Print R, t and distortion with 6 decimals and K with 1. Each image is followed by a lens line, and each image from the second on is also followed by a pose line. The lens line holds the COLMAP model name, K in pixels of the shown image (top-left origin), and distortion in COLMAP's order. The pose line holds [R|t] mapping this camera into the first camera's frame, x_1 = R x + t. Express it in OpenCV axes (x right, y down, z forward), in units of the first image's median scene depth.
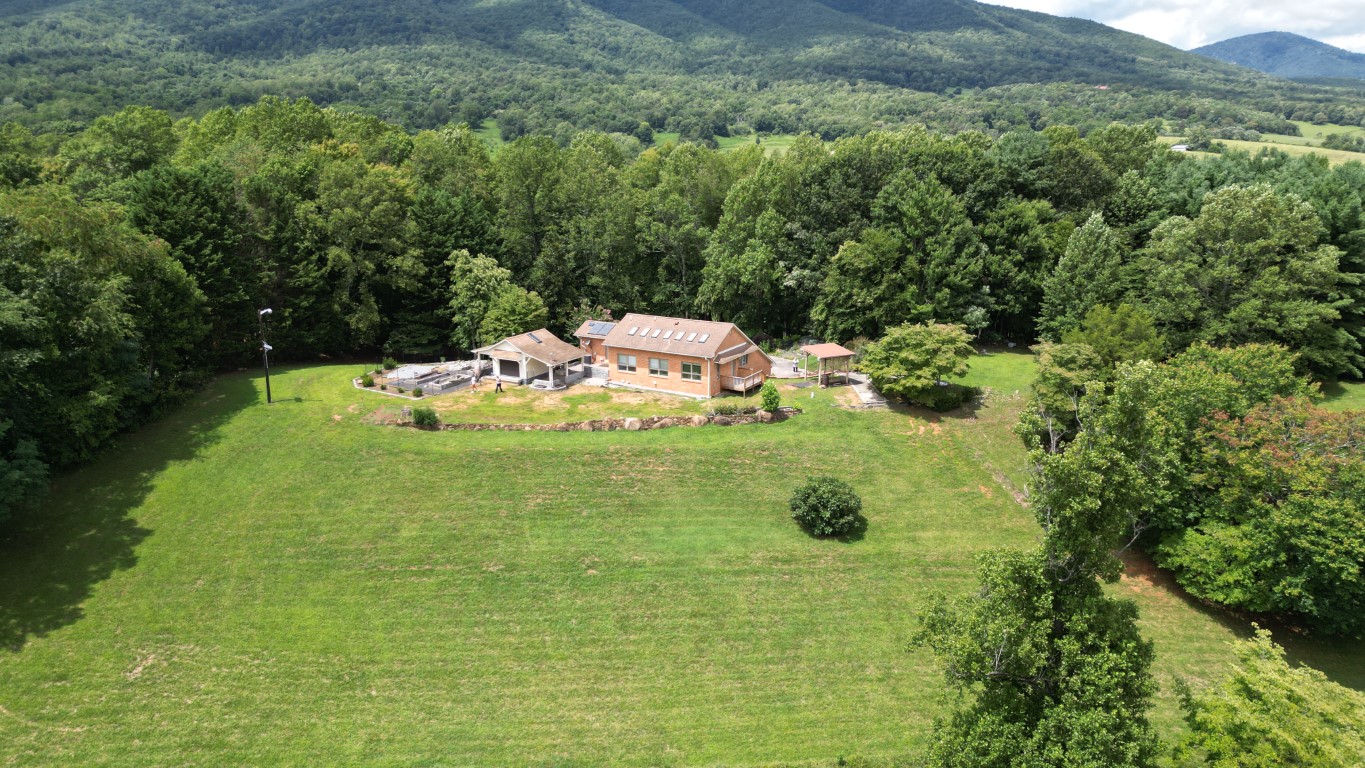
lens RADIAL K [[950.8, 0, 682.5], [0, 950.8, 384.0], [0, 0, 1]] dist [0.041930, -0.000536]
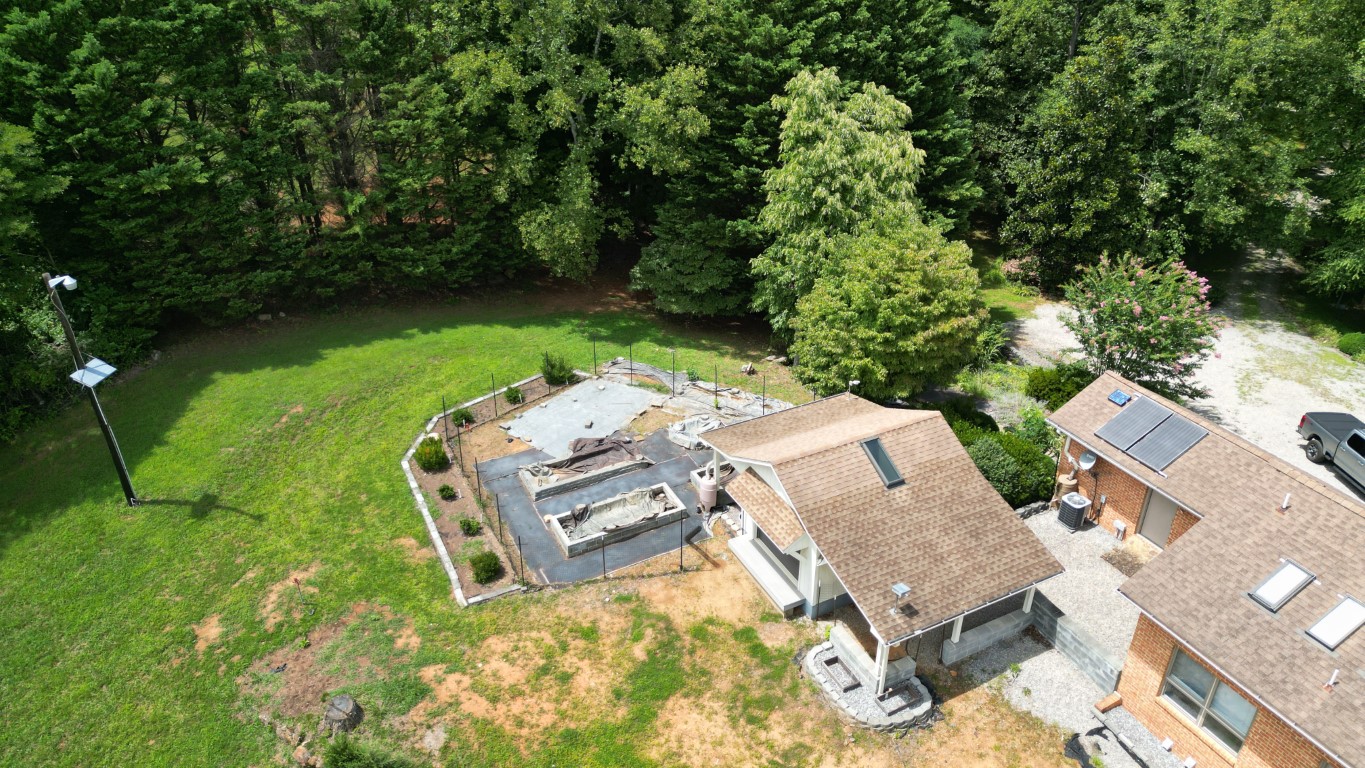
lens RADIAL K [[950.8, 0, 682.5], [0, 950.8, 384.0], [0, 0, 1]] dist [0.041930, -0.000536]
pose [[0.839456, 0.274917, -0.468758, -0.066165], [-0.133800, 0.940602, 0.312035, -0.134459], [0.526699, -0.199220, 0.826378, 0.634641]]
